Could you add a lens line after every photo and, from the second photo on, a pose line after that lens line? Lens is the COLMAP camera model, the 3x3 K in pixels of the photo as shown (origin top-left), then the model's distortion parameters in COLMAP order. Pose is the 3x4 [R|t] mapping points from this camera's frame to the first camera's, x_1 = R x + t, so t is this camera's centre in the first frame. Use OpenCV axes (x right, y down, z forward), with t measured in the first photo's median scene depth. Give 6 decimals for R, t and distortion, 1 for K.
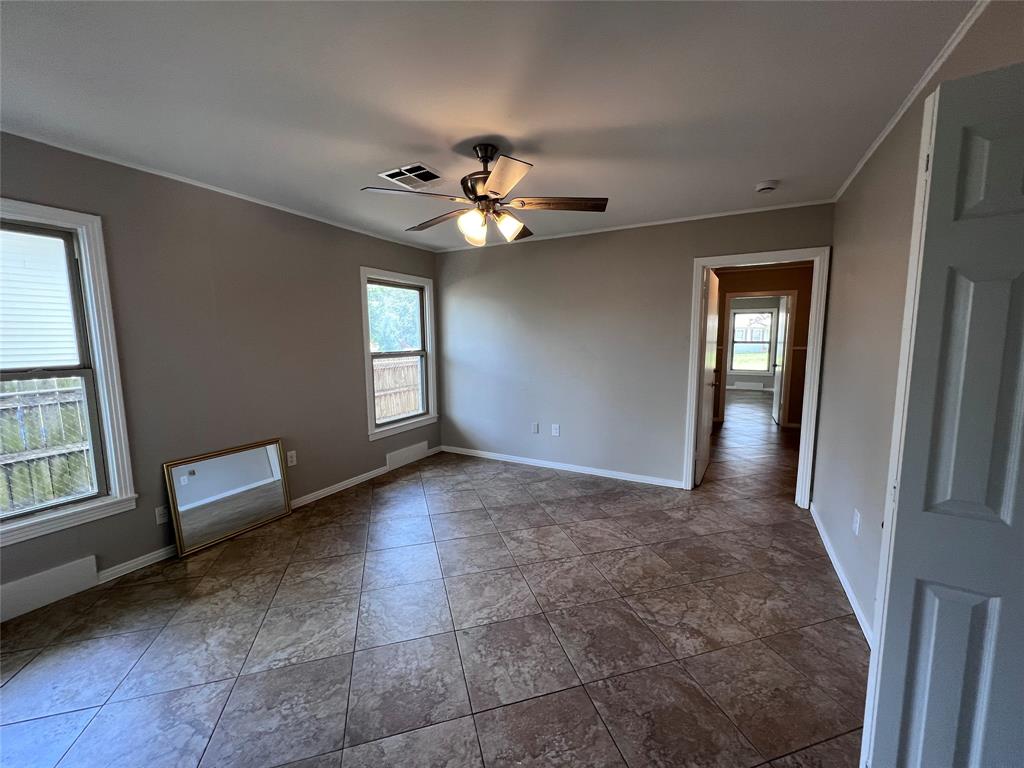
lens RADIAL K [[411.5, 0, 513.4], [0, 411.5, 385.6], [0, 0, 1]] dist [-0.002446, -0.000095]
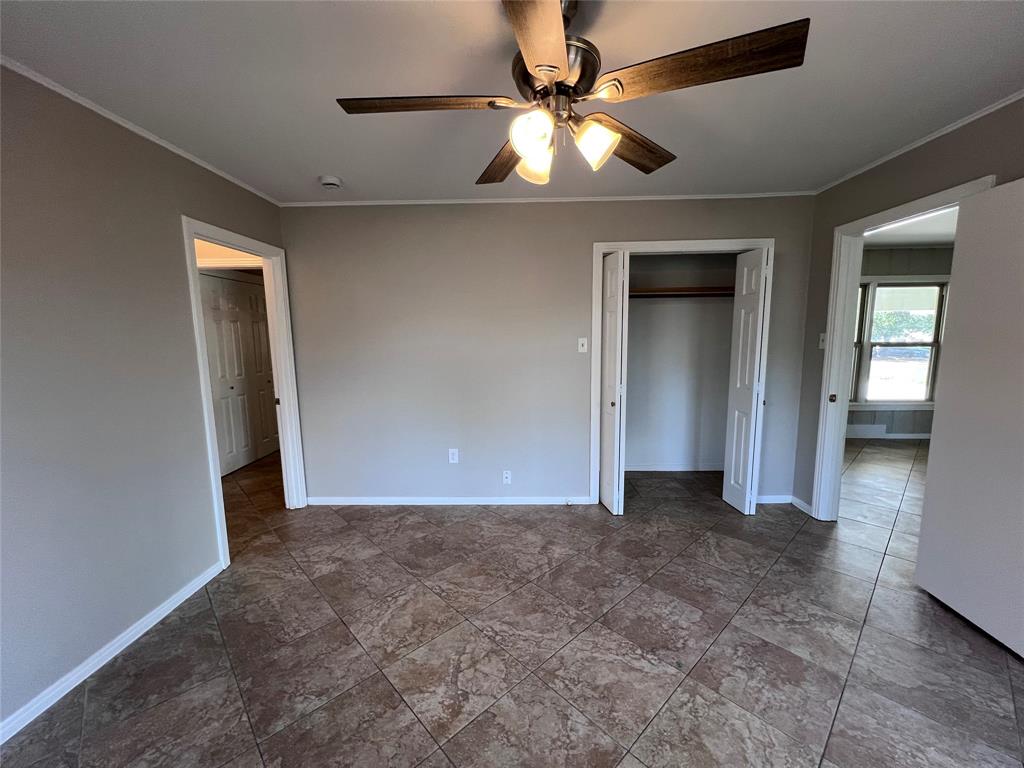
lens RADIAL K [[411.5, 0, 513.4], [0, 411.5, 385.6], [0, 0, 1]] dist [-0.002446, -0.000095]
pose [[-0.451490, -0.101827, 0.886447, -0.566793], [0.119803, 0.977553, 0.173311, -0.154947], [-0.884197, 0.184447, -0.429157, 1.321209]]
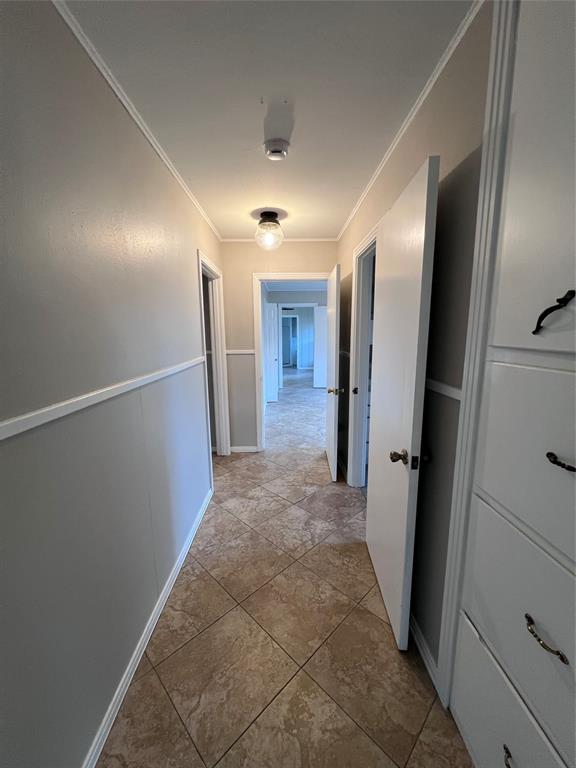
lens RADIAL K [[308.7, 0, 288.0], [0, 308.7, 384.0], [0, 0, 1]] dist [-0.006429, 0.002610]
pose [[-0.867865, 0.102520, -0.486108, 1.670242], [-0.039618, 0.961078, 0.273423, -0.371443], [0.495219, 0.256553, -0.830024, 2.810562]]
